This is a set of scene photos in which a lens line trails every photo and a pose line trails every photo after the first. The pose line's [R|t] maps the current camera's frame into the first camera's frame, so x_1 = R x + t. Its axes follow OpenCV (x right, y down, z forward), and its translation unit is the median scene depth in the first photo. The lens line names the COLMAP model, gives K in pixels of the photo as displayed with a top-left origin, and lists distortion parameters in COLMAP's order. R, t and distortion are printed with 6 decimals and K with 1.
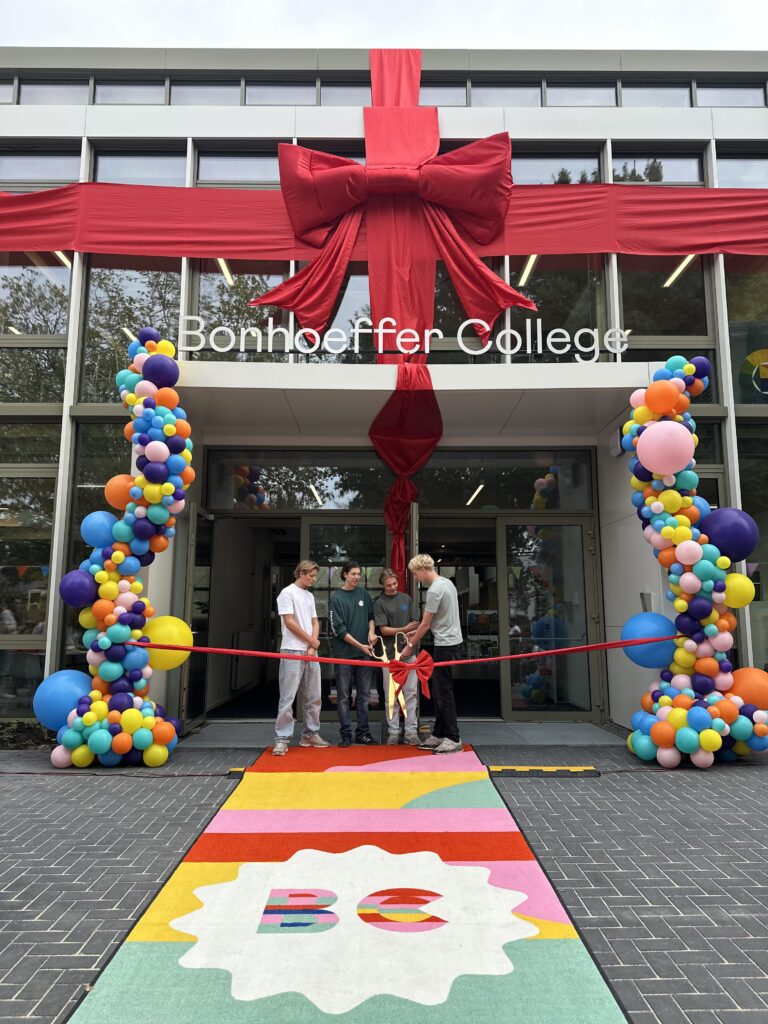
lens RADIAL K [[723.9, 0, 384.0], [0, 723.9, 512.0], [0, 0, 1]] dist [0.063306, -0.056594]
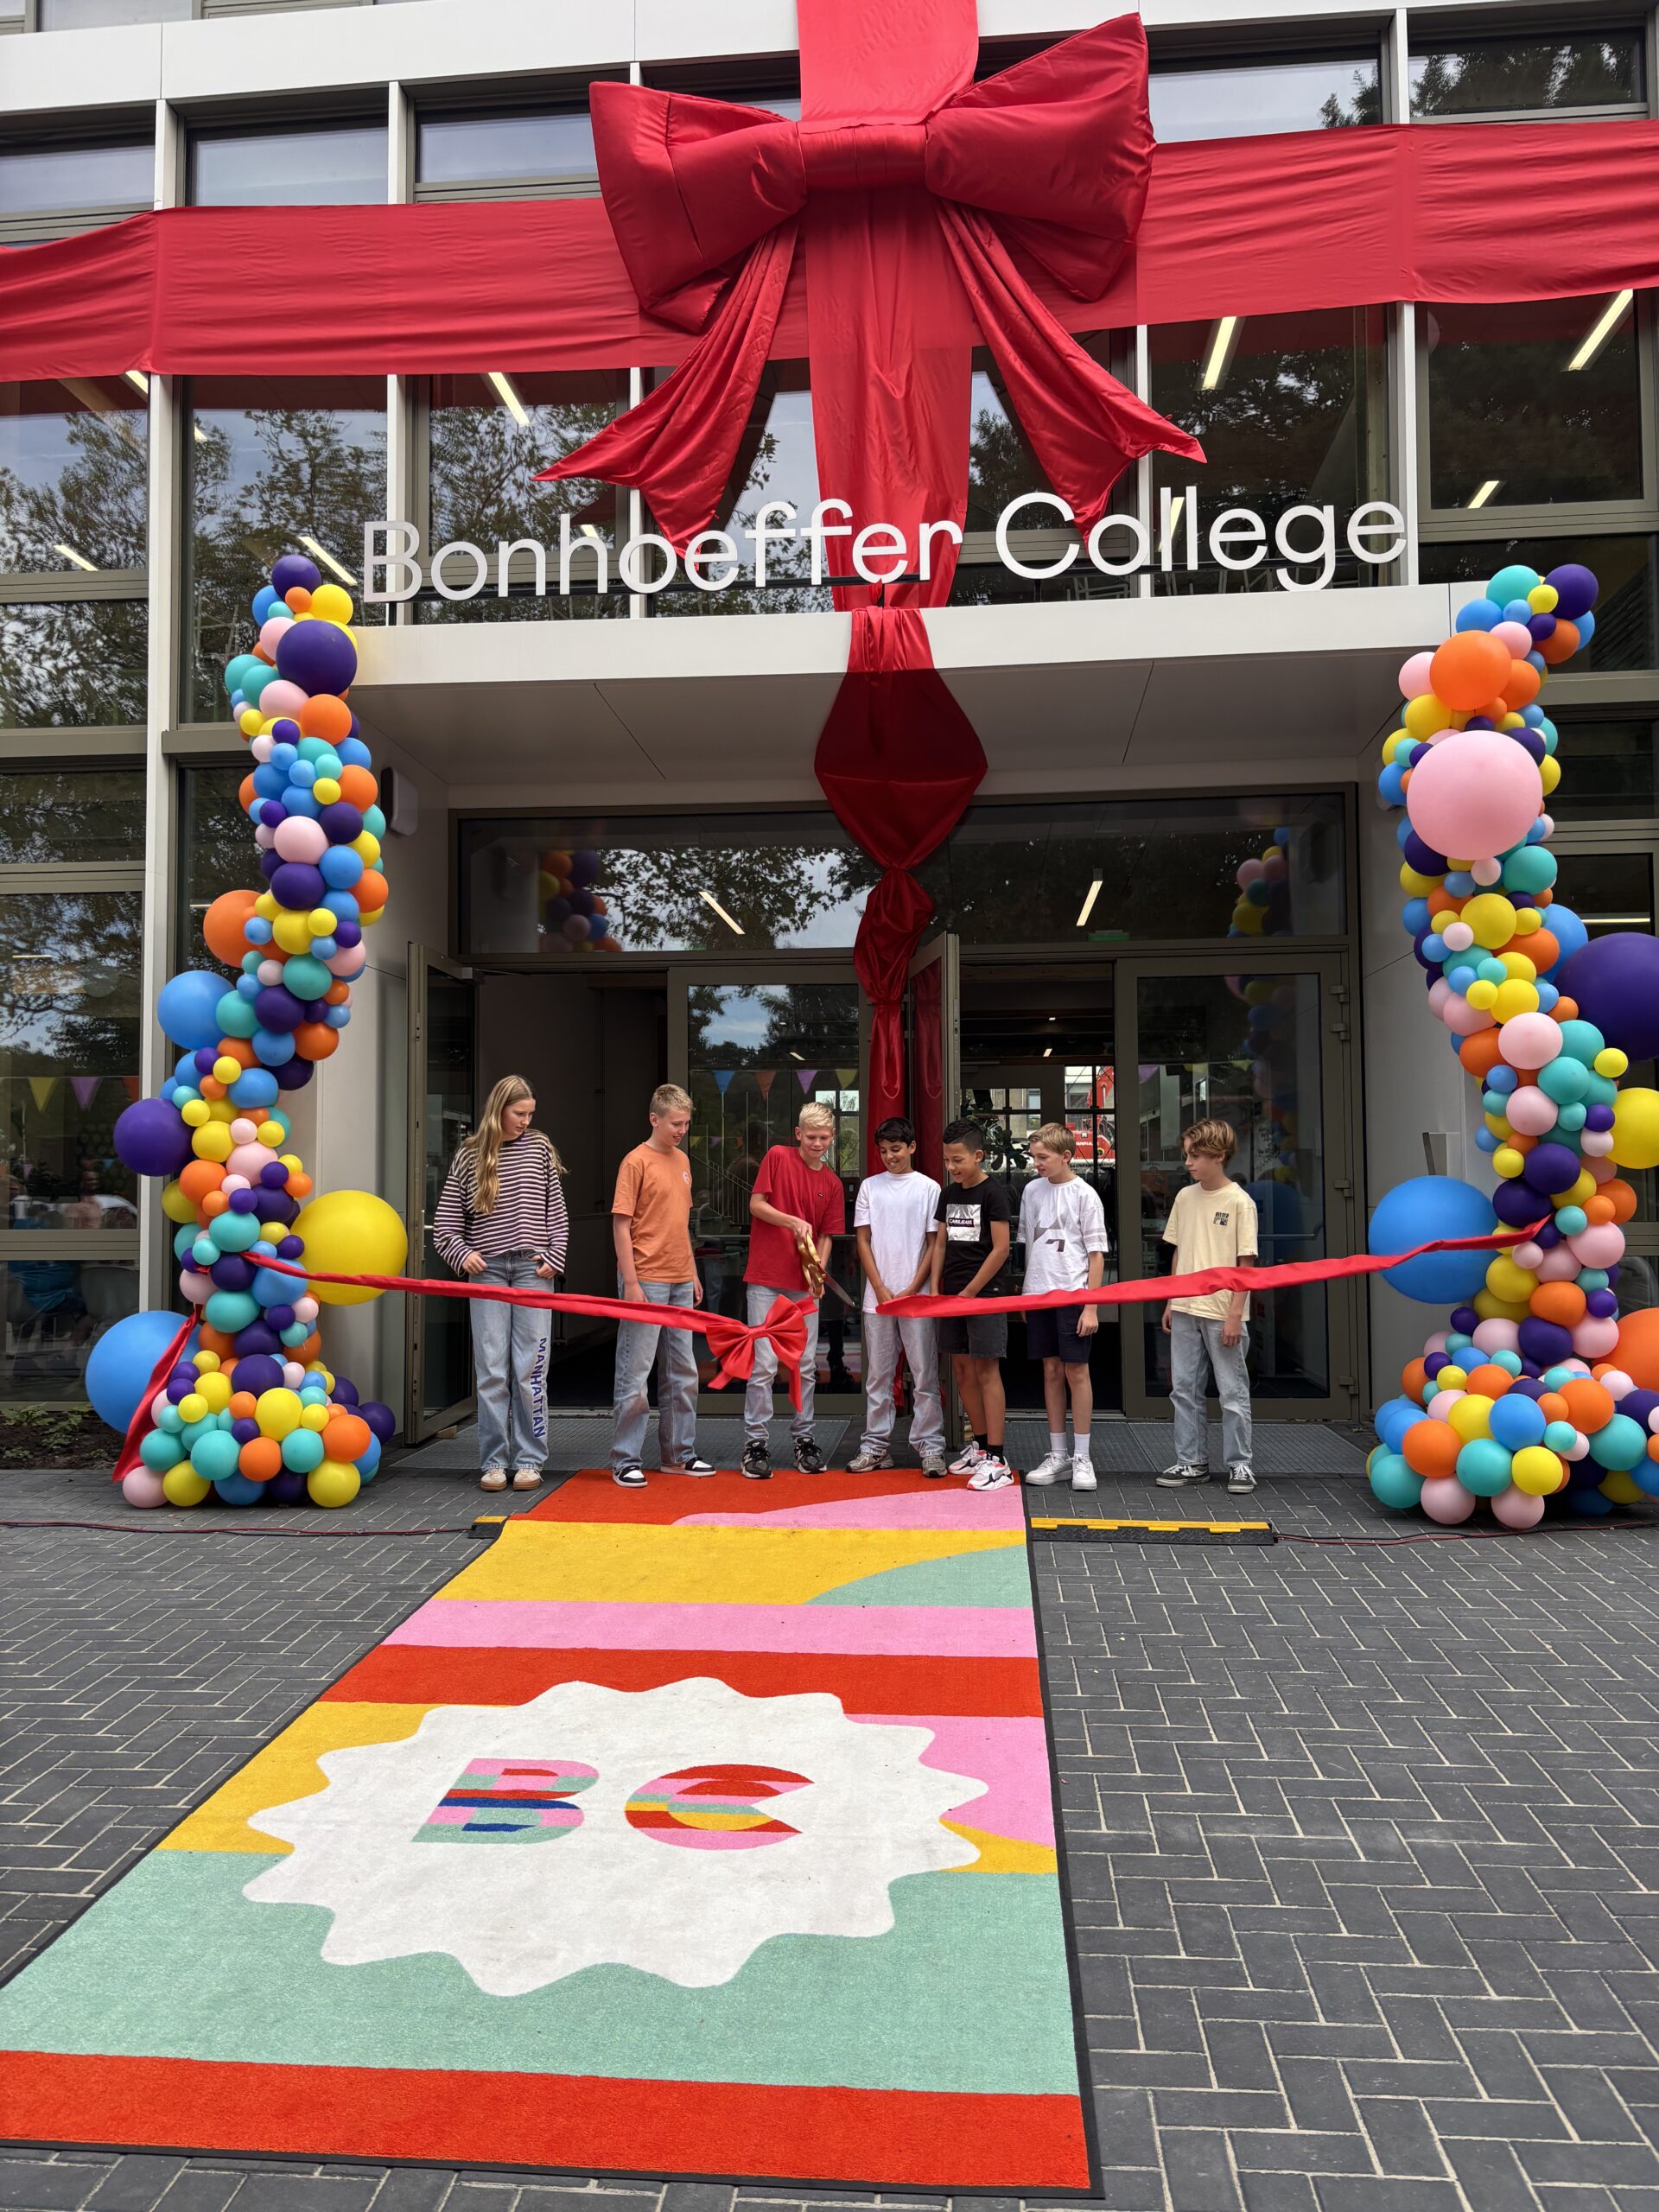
lens RADIAL K [[1691.8, 0, 829.5], [0, 1691.8, 1106.0], [0, 0, 1]] dist [0.028500, 0.001985]
pose [[0.994176, -0.010713, -0.107231, 0.115944], [0.021948, 0.994320, 0.104147, -0.018694], [0.105506, -0.105894, 0.988764, -0.030675]]
